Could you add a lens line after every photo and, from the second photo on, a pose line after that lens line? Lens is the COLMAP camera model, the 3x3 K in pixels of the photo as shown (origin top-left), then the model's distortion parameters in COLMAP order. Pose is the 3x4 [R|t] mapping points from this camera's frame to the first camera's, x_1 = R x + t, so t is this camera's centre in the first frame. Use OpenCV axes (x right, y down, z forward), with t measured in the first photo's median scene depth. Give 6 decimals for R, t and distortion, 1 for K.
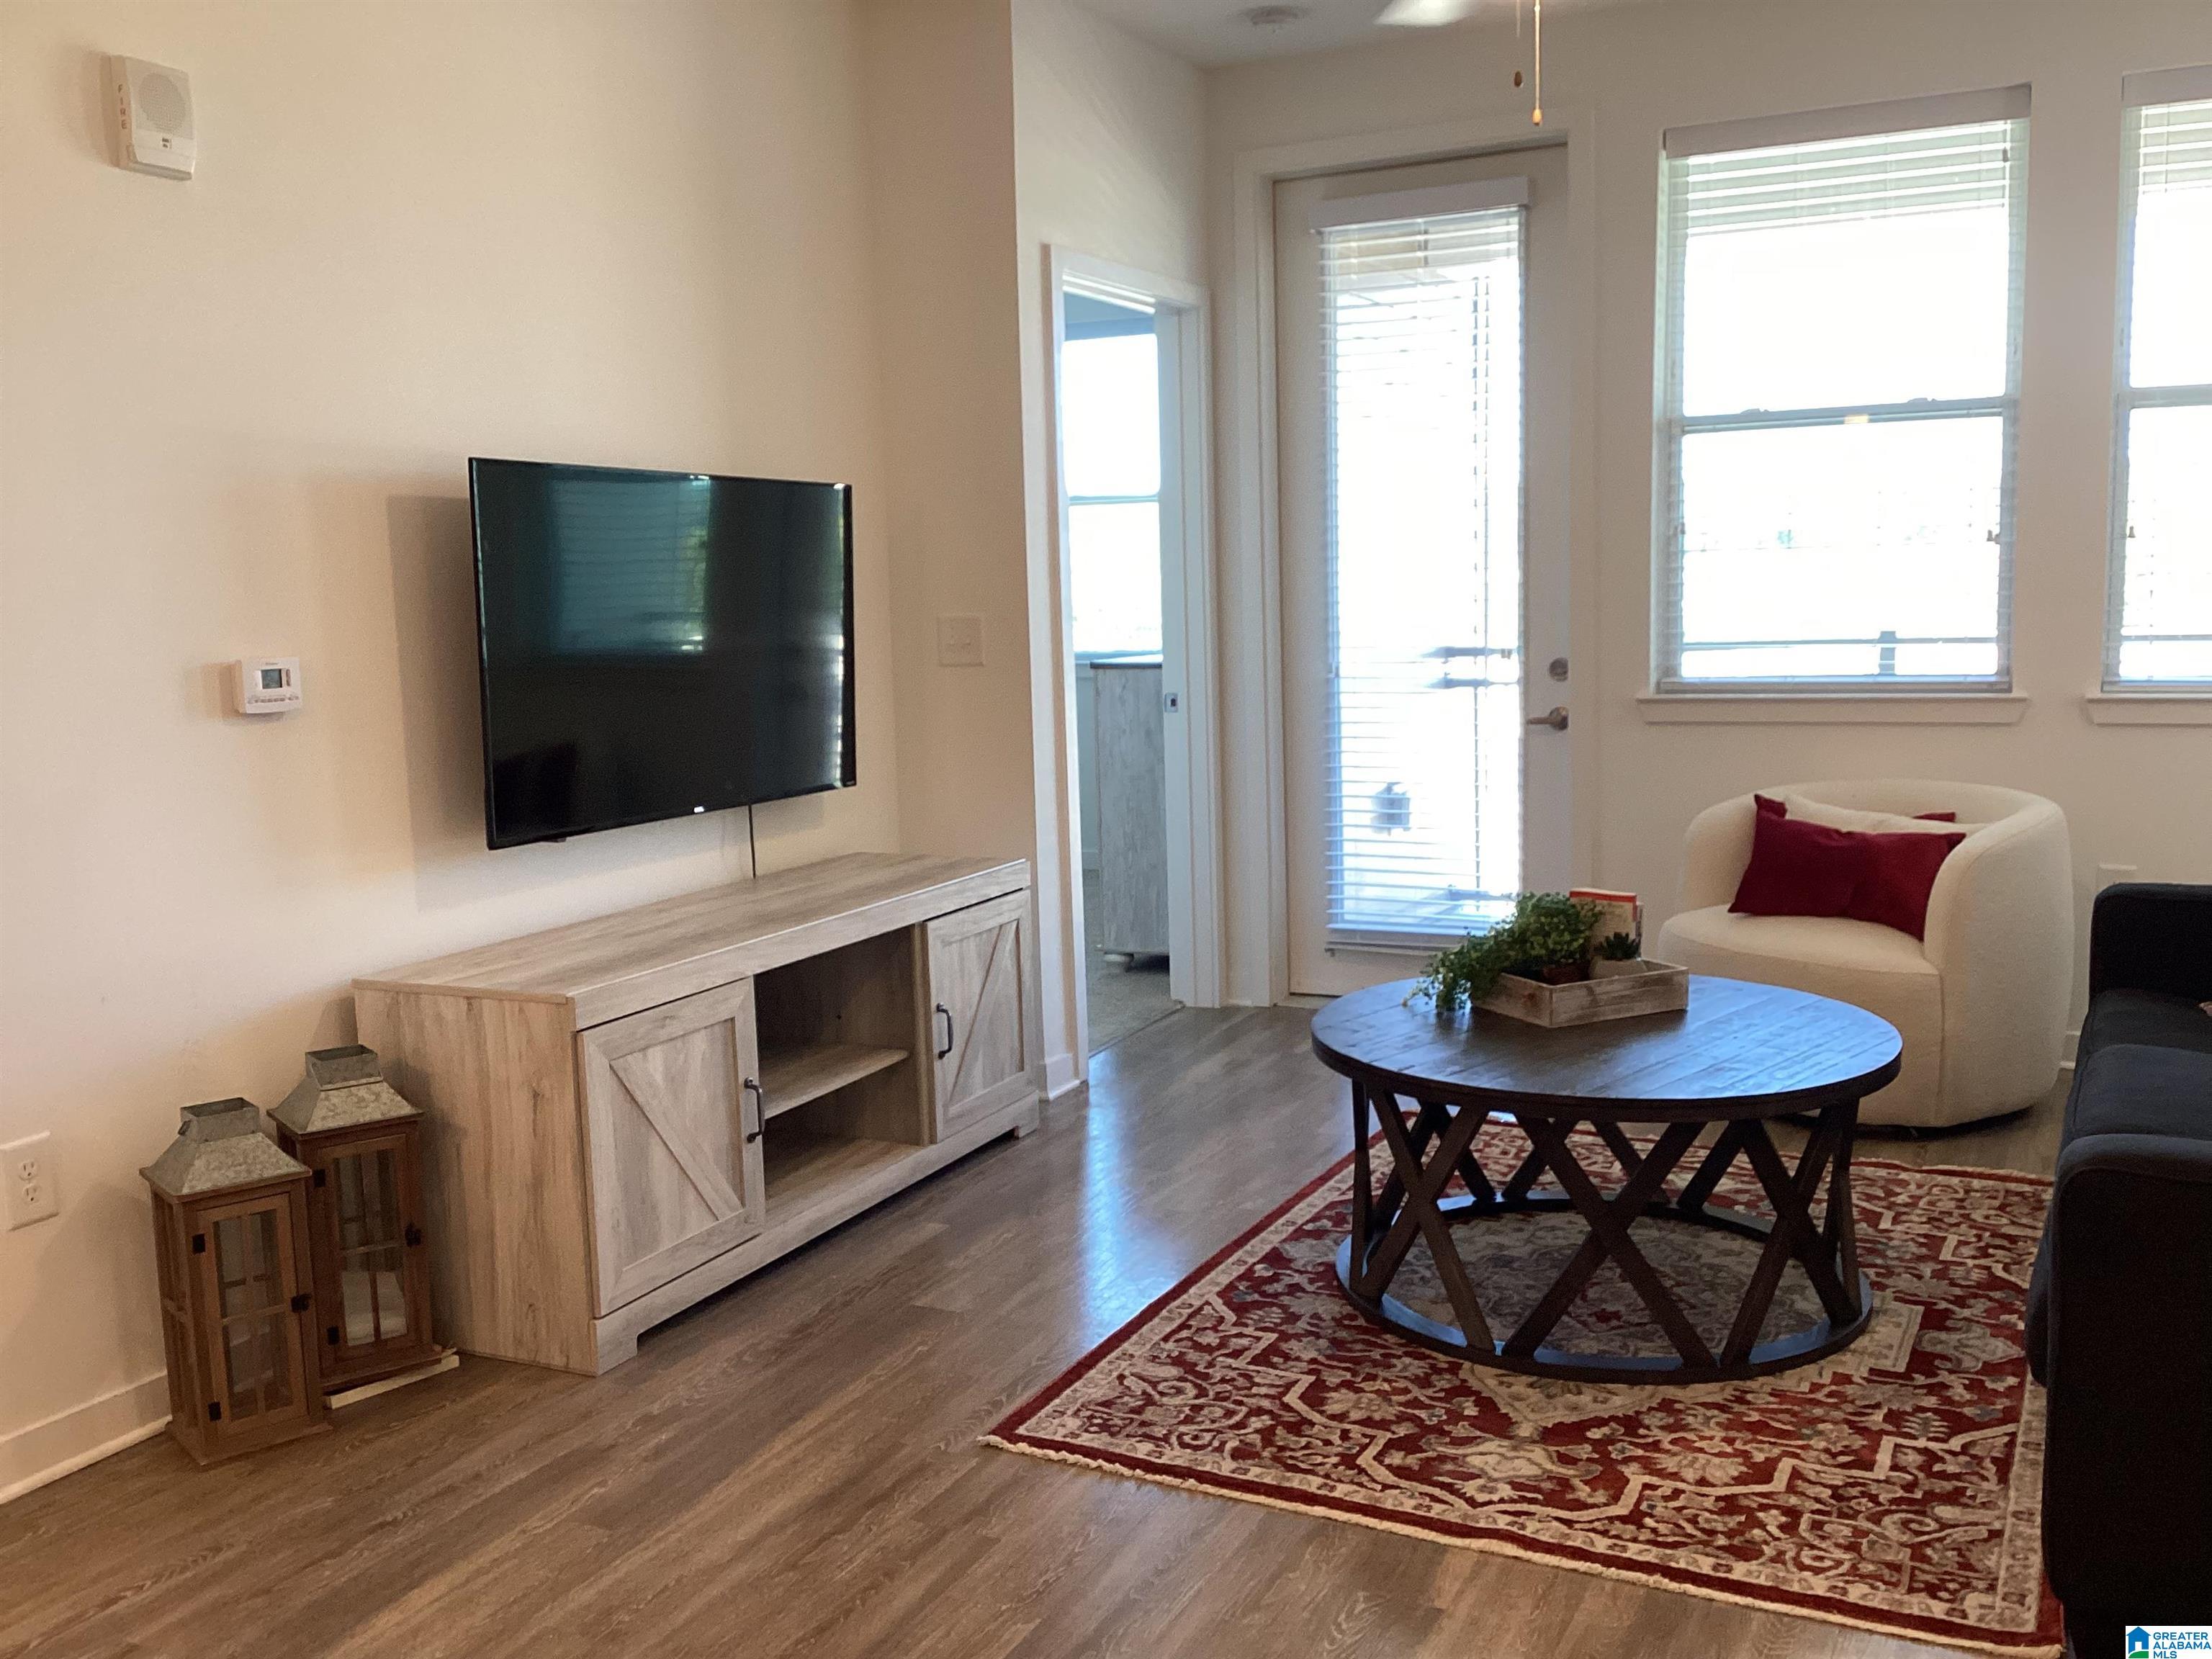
lens RADIAL K [[1998.8, 0, 1102.6], [0, 1998.8, 823.0], [0, 0, 1]] dist [0.089910, -0.138145]
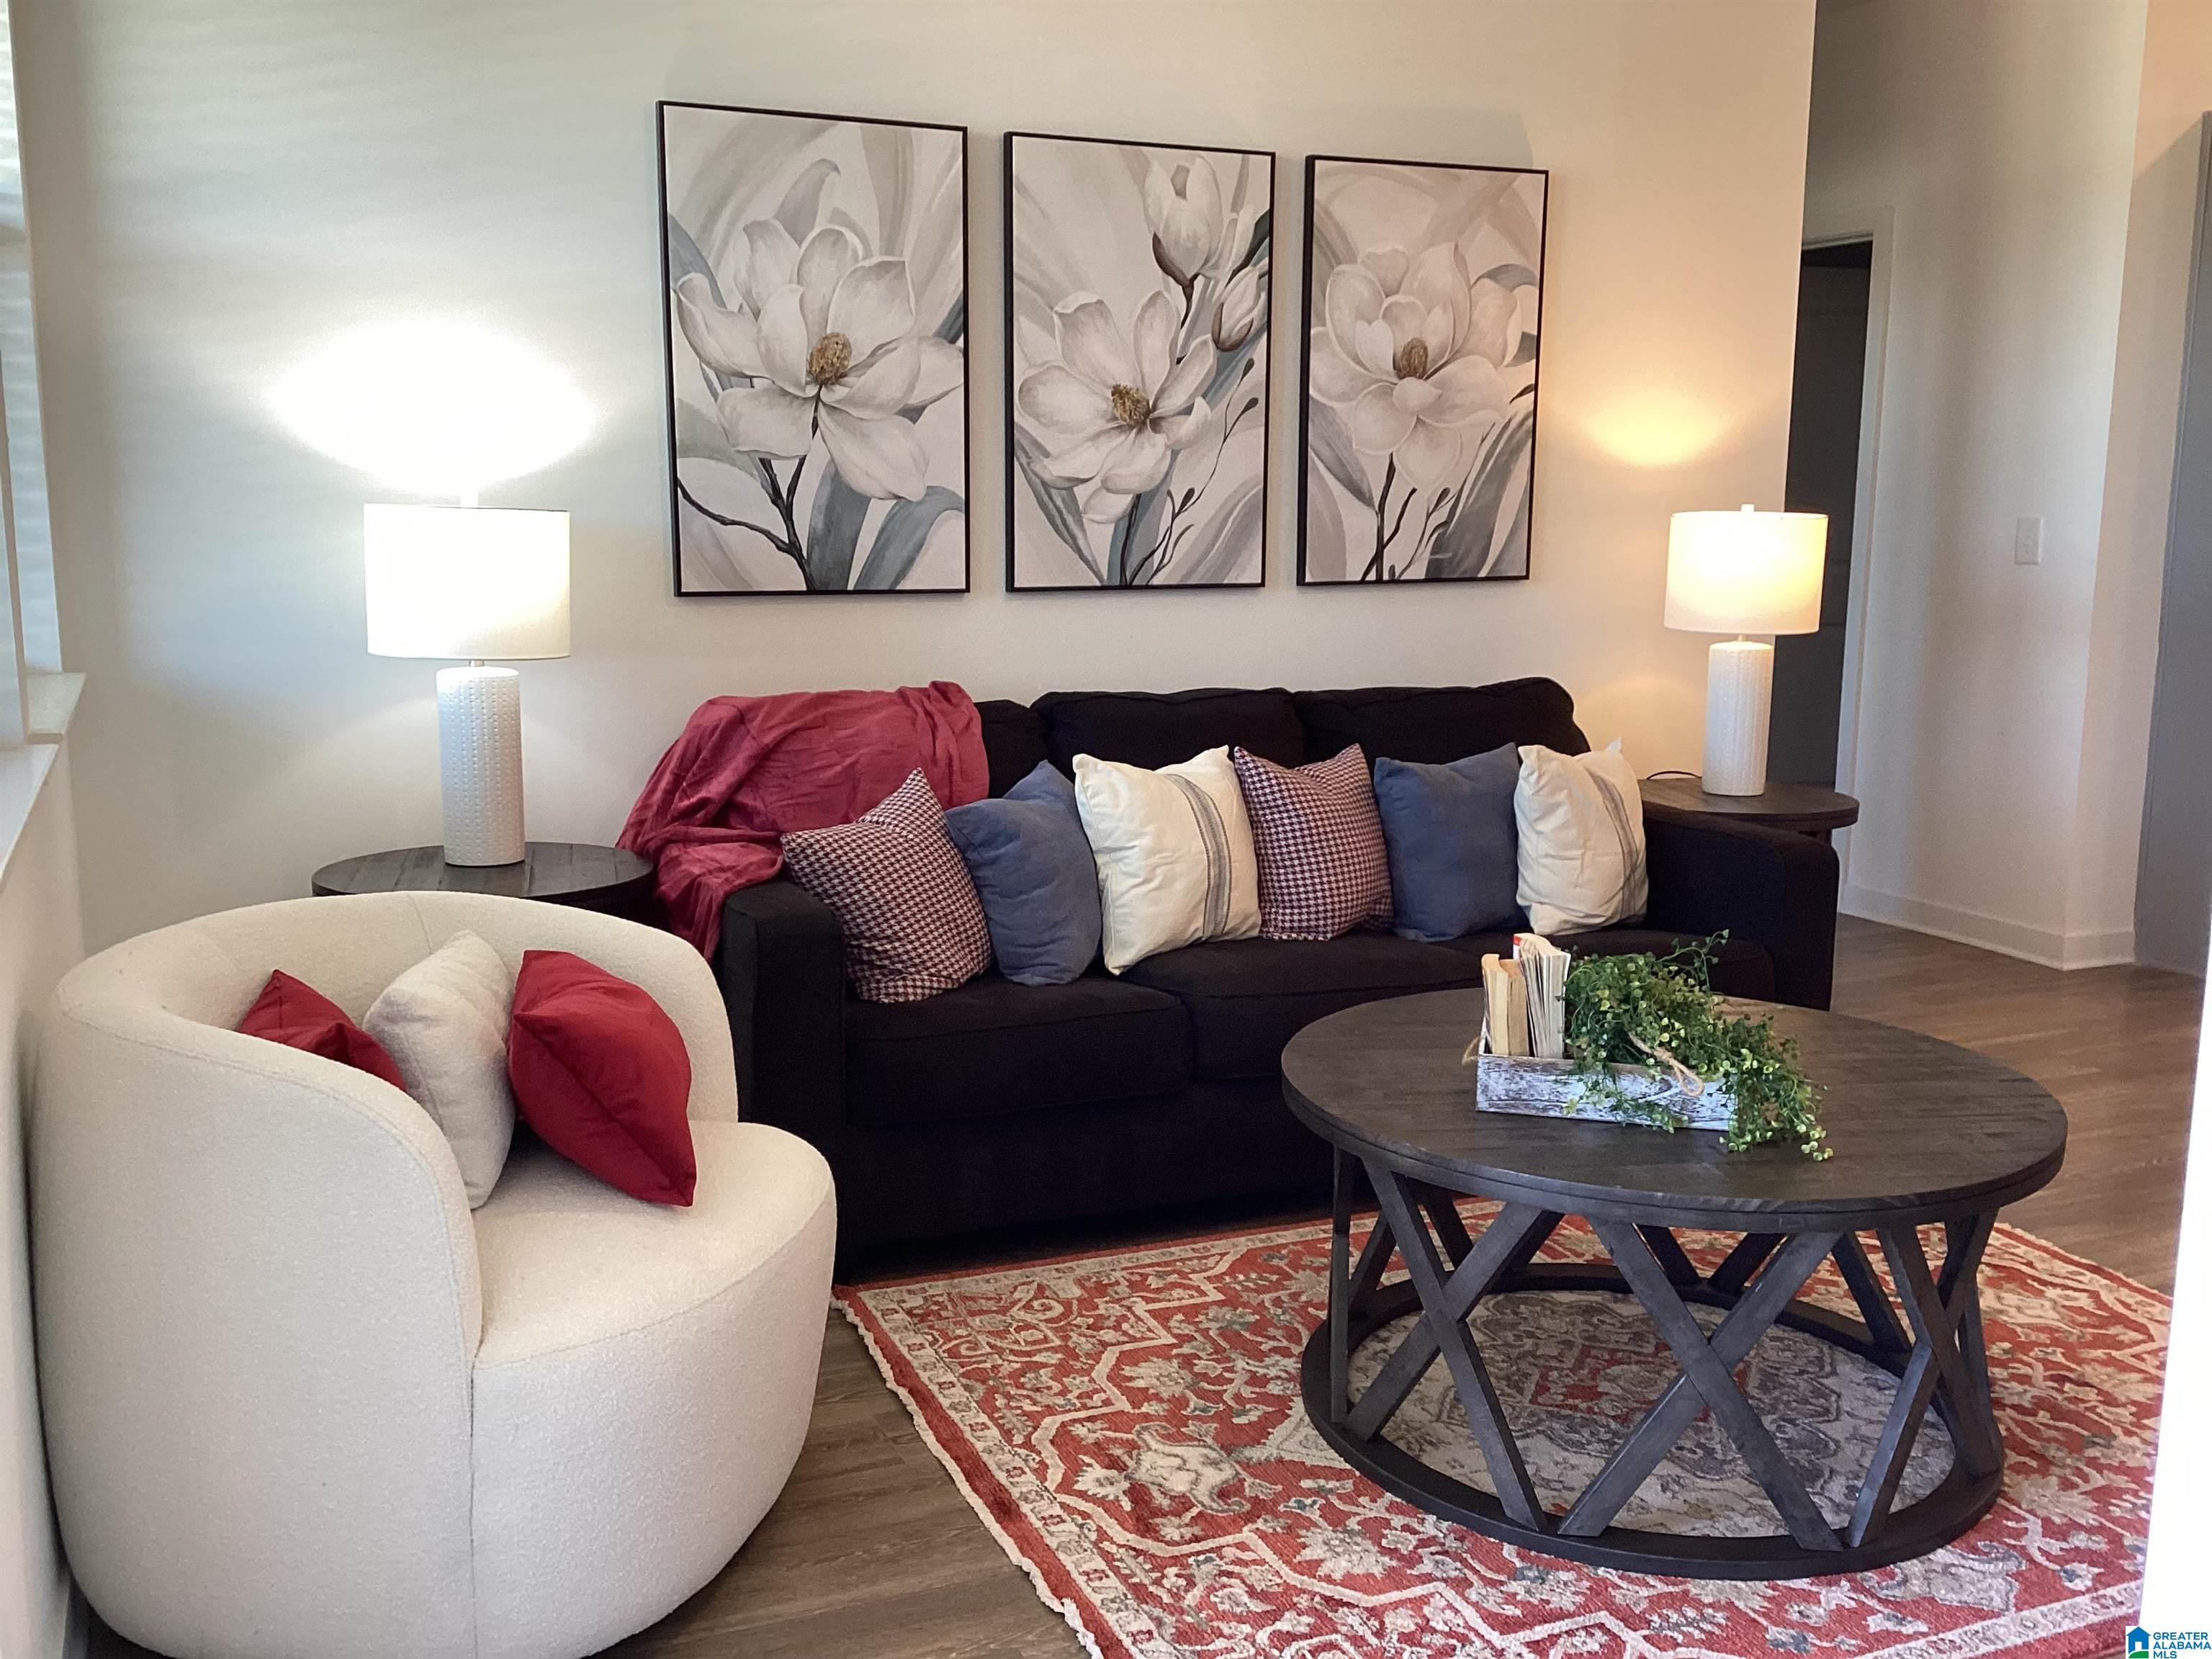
lens RADIAL K [[1998.8, 0, 1106.2], [0, 1998.8, 826.1], [0, 0, 1]] dist [0.089910, -0.138145]
pose [[-0.771106, -0.081966, 0.631409, -0.080667], [0.090008, 0.967687, 0.235541, -0.219383], [-0.630313, 0.238459, -0.738812, 1.944257]]
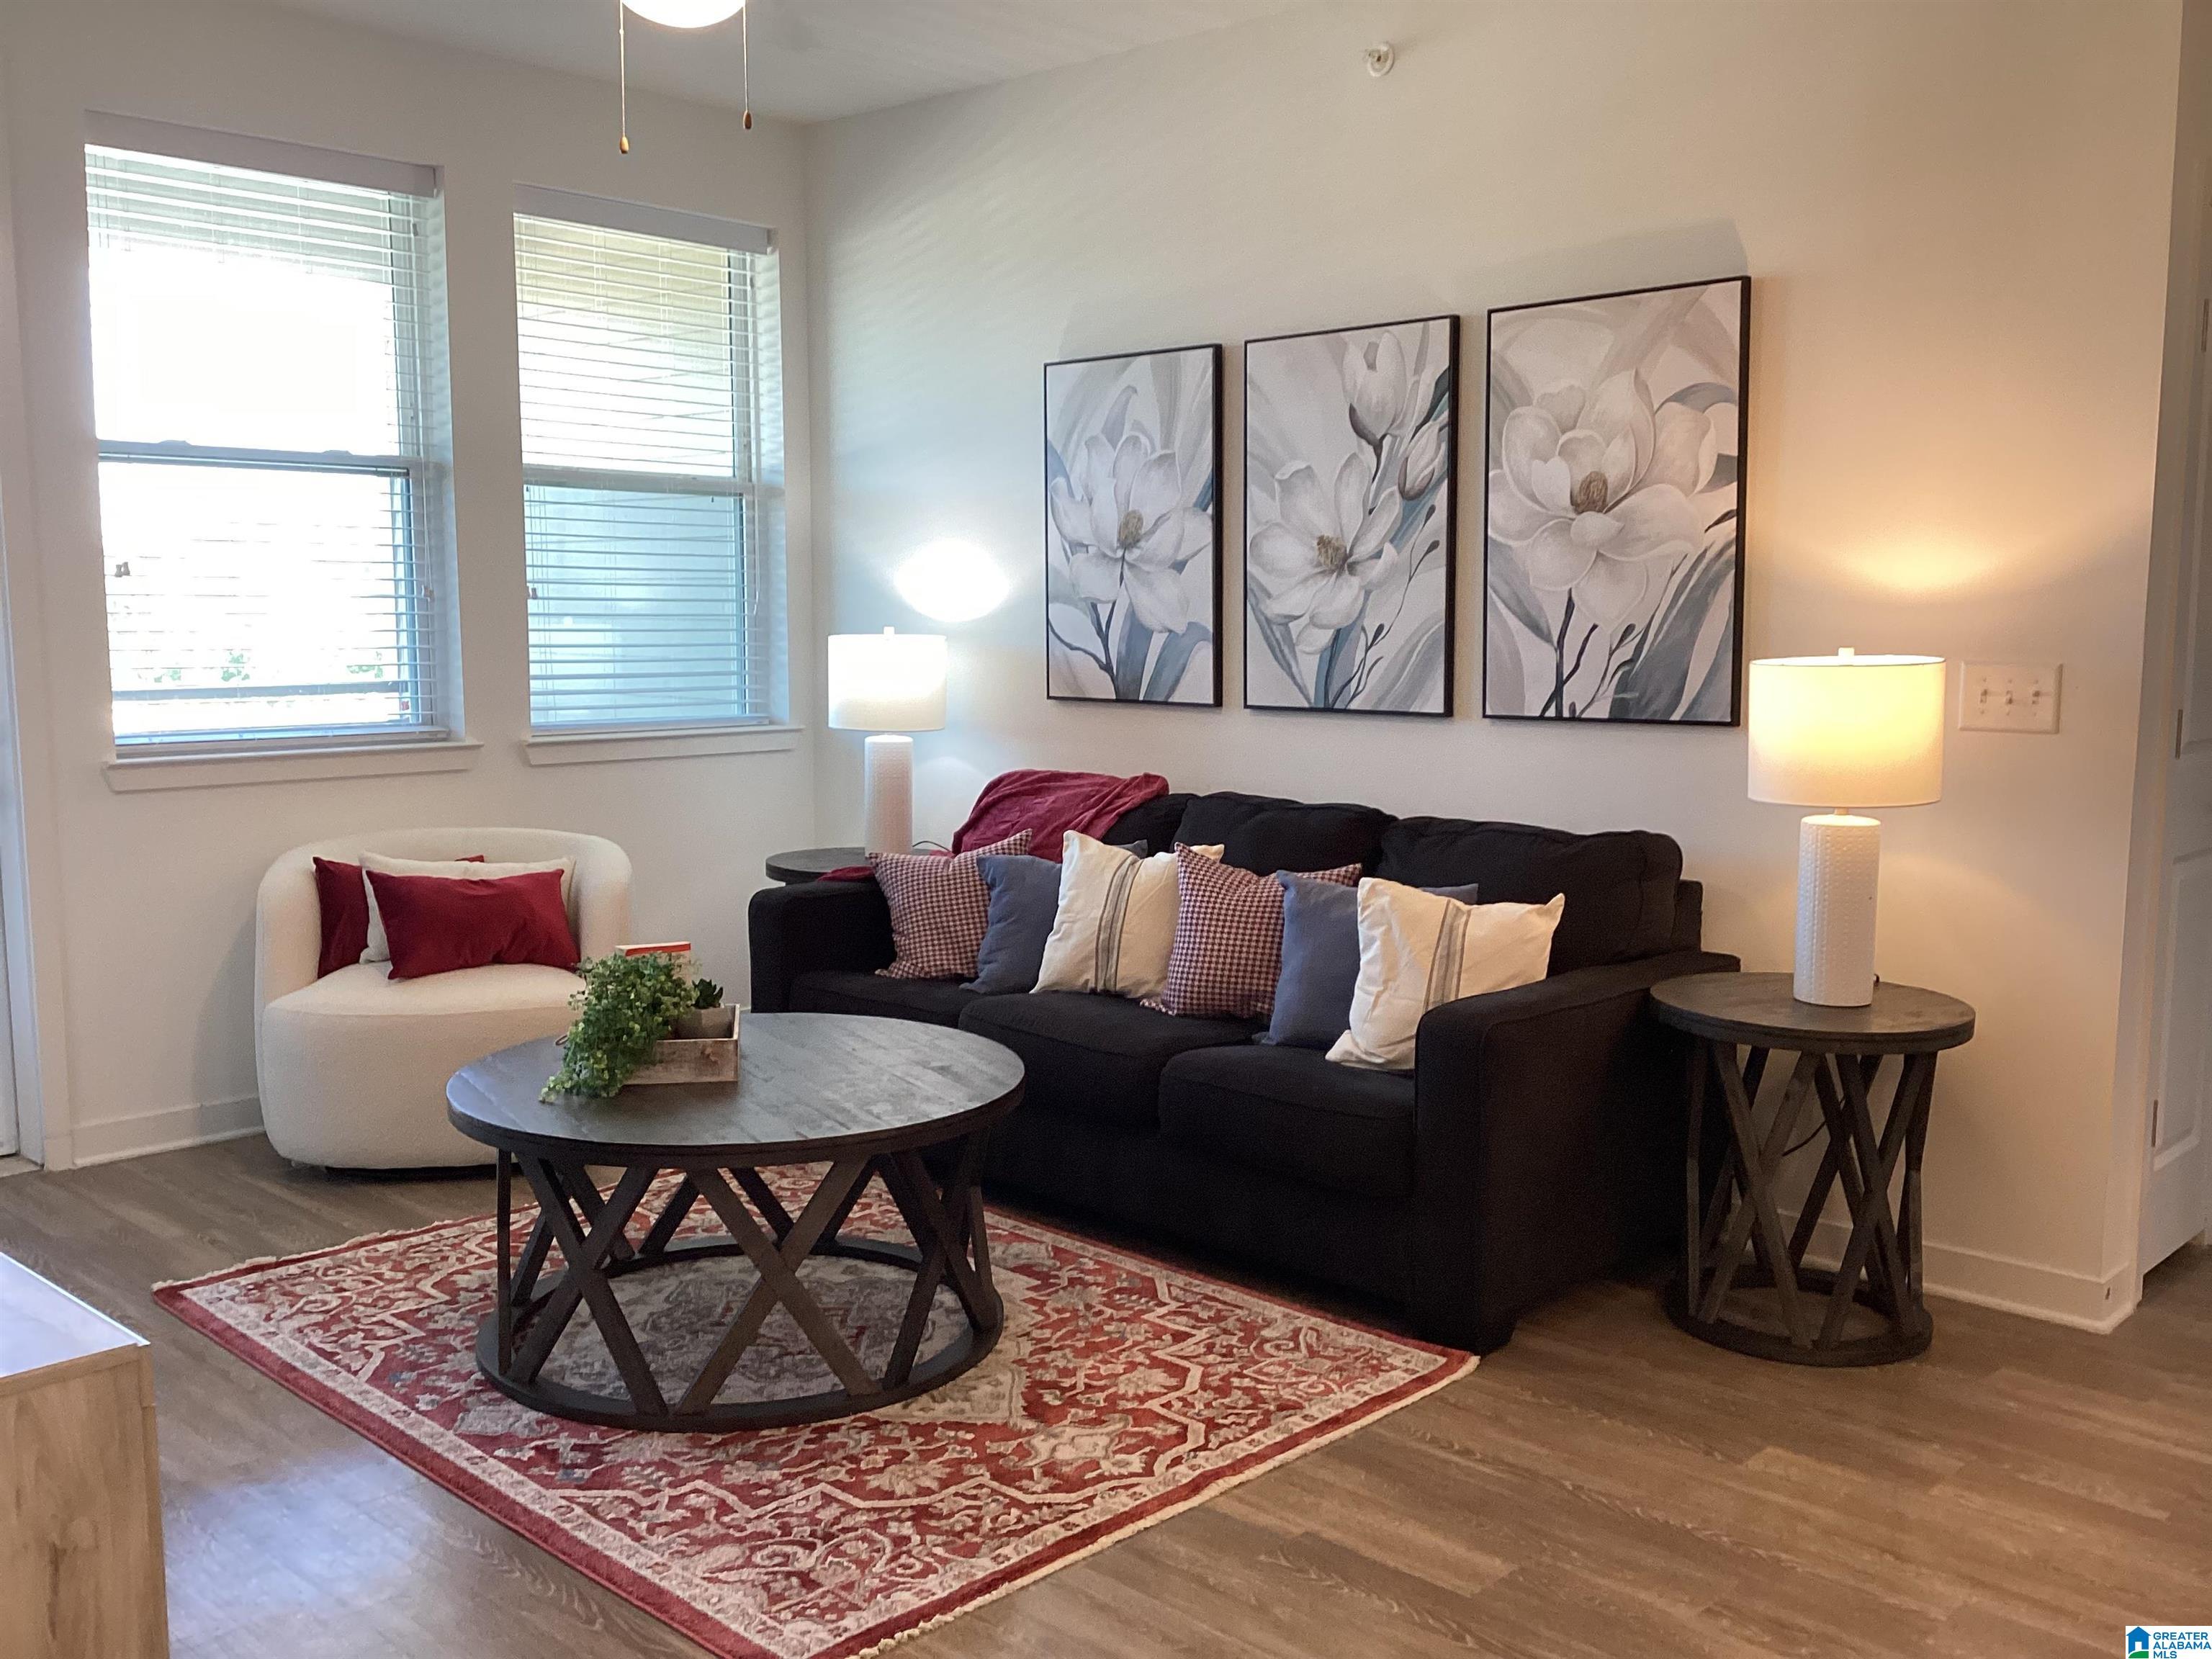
lens RADIAL K [[1998.8, 0, 1101.2], [0, 1998.8, 812.2], [0, 0, 1]] dist [0.089910, -0.138145]
pose [[0.291980, -0.070295, 0.953838, -0.755678], [0.103150, 0.993793, 0.041664, -0.058886], [-0.950846, 0.086223, 0.297419, 0.607224]]
